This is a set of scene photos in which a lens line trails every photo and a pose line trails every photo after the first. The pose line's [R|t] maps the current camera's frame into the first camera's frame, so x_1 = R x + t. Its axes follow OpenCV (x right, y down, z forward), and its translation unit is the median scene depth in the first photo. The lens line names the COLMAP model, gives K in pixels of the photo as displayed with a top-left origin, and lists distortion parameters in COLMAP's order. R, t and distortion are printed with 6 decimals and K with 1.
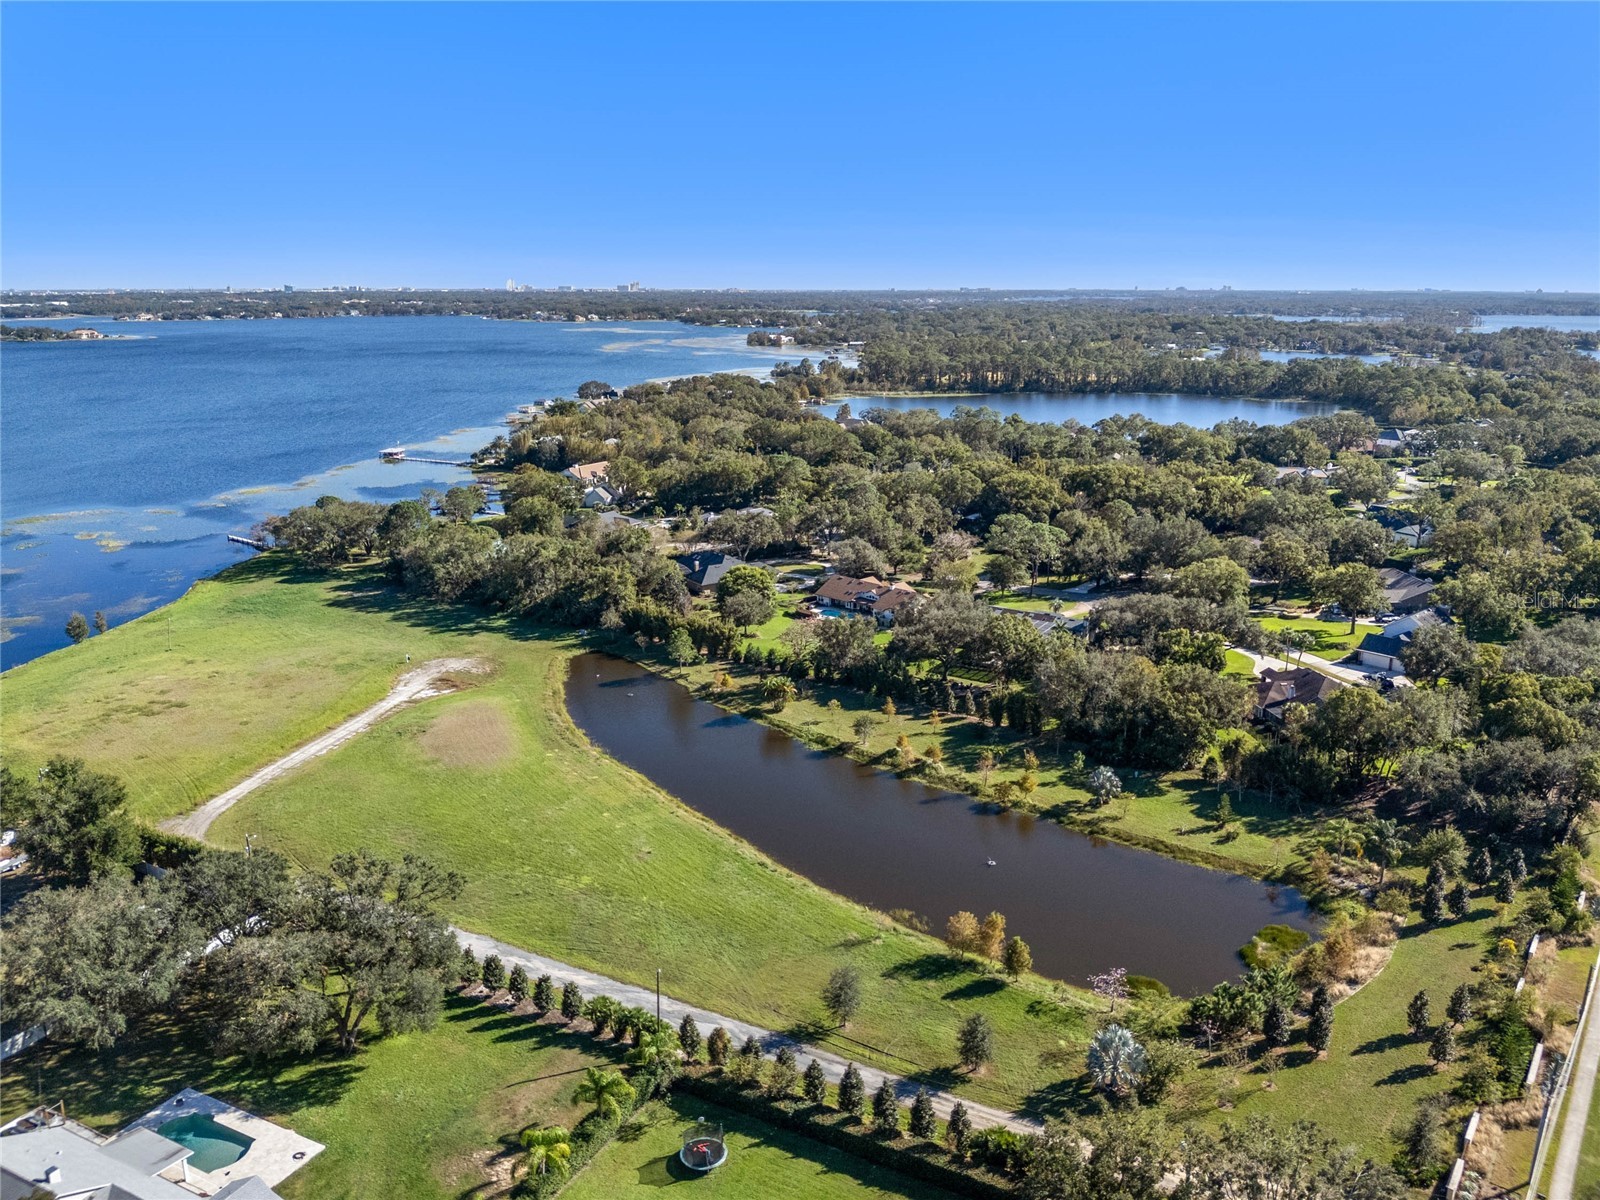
lens RADIAL K [[1195.5, 0, 799.7], [0, 1195.5, 602.7], [0, 0, 1]] dist [0.048172, -0.093698]
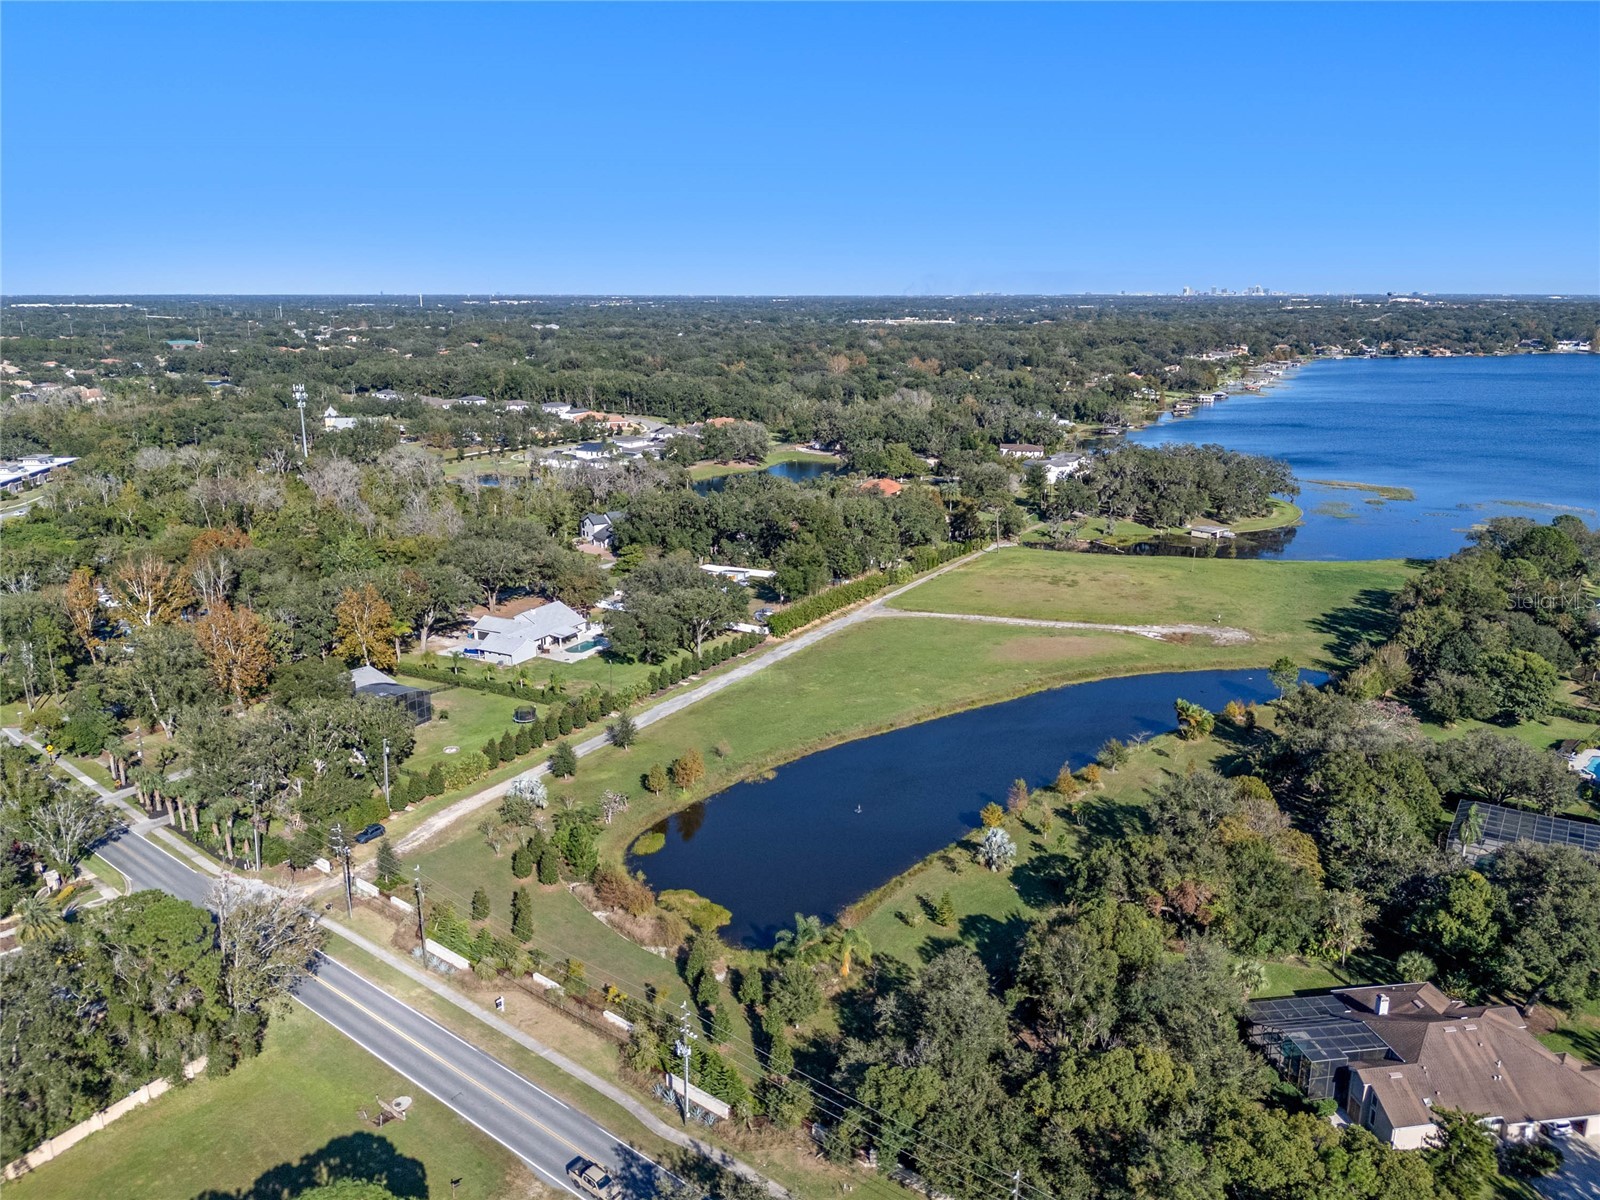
lens RADIAL K [[1199.4, 0, 797.5], [0, 1199.4, 604.9], [0, 0, 1]] dist [0.054737, -0.081980]
pose [[-0.029437, 0.249595, -0.967903, 0.675435], [-0.254317, 0.934587, 0.248738, -0.127069], [0.966673, 0.253477, 0.035965, 0.488463]]
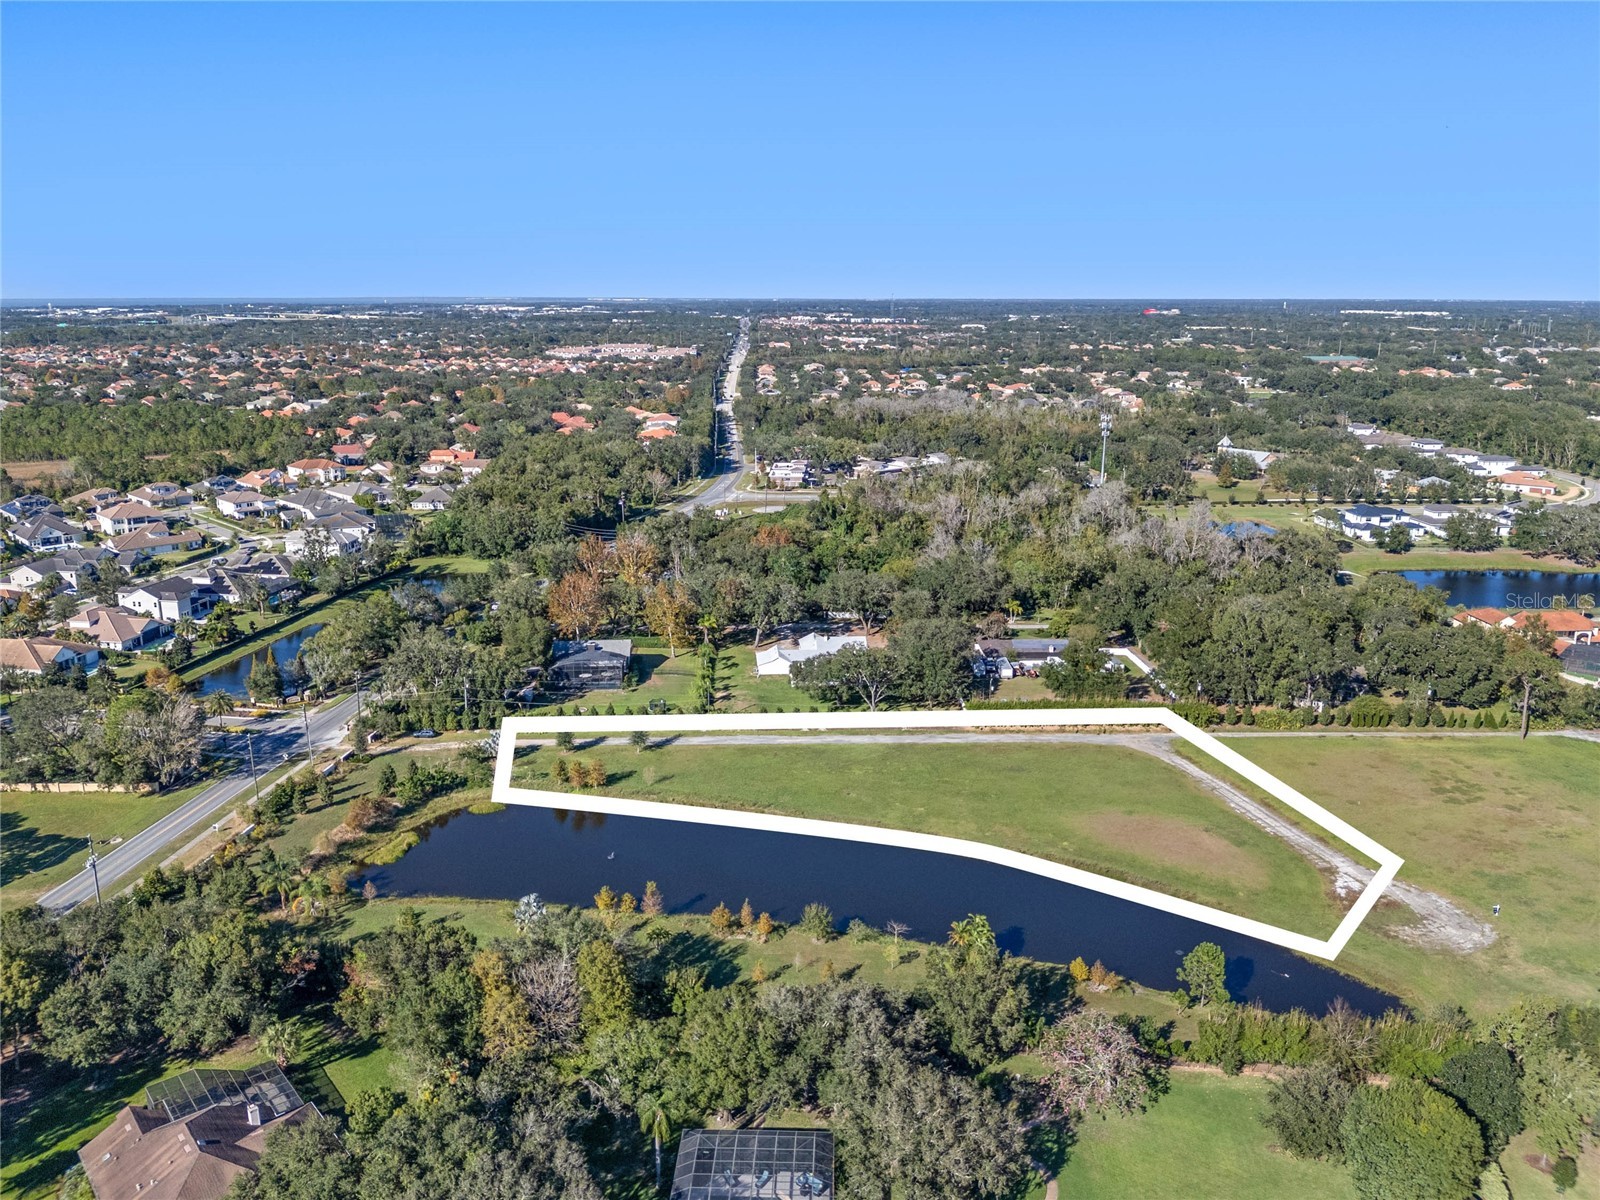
lens RADIAL K [[1199.4, 0, 797.5], [0, 1199.4, 604.9], [0, 0, 1]] dist [0.054737, -0.081980]
pose [[-0.862611, 0.123044, -0.490676, 0.321844], [-0.132530, 0.881121, 0.453941, -0.336601], [0.488200, 0.456604, -0.743757, 1.074265]]
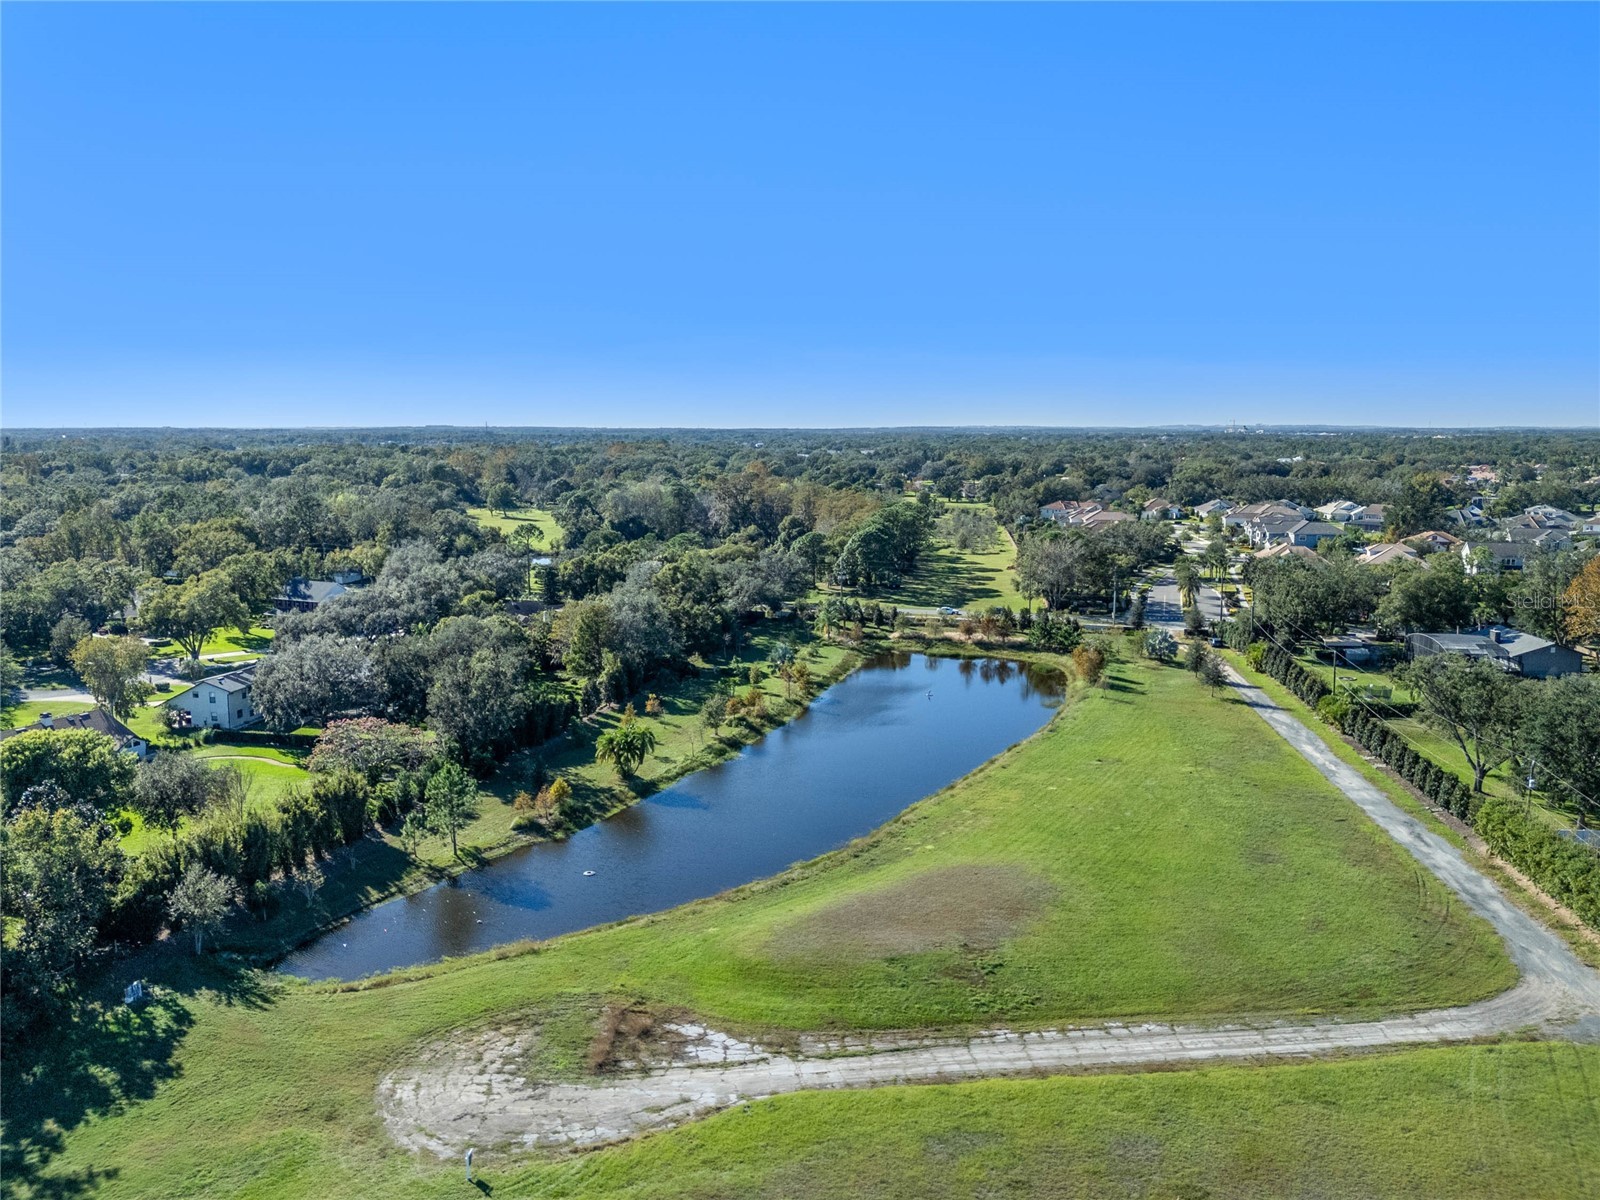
lens RADIAL K [[1228.6, 0, 798.3], [0, 1228.6, 602.8], [0, 0, 1]] dist [0.046760, -0.074703]
pose [[-0.374519, -0.134951, 0.917346, -0.512675], [0.236015, 0.942890, 0.235065, -0.107064], [-0.896678, 0.304544, -0.321280, 0.843237]]
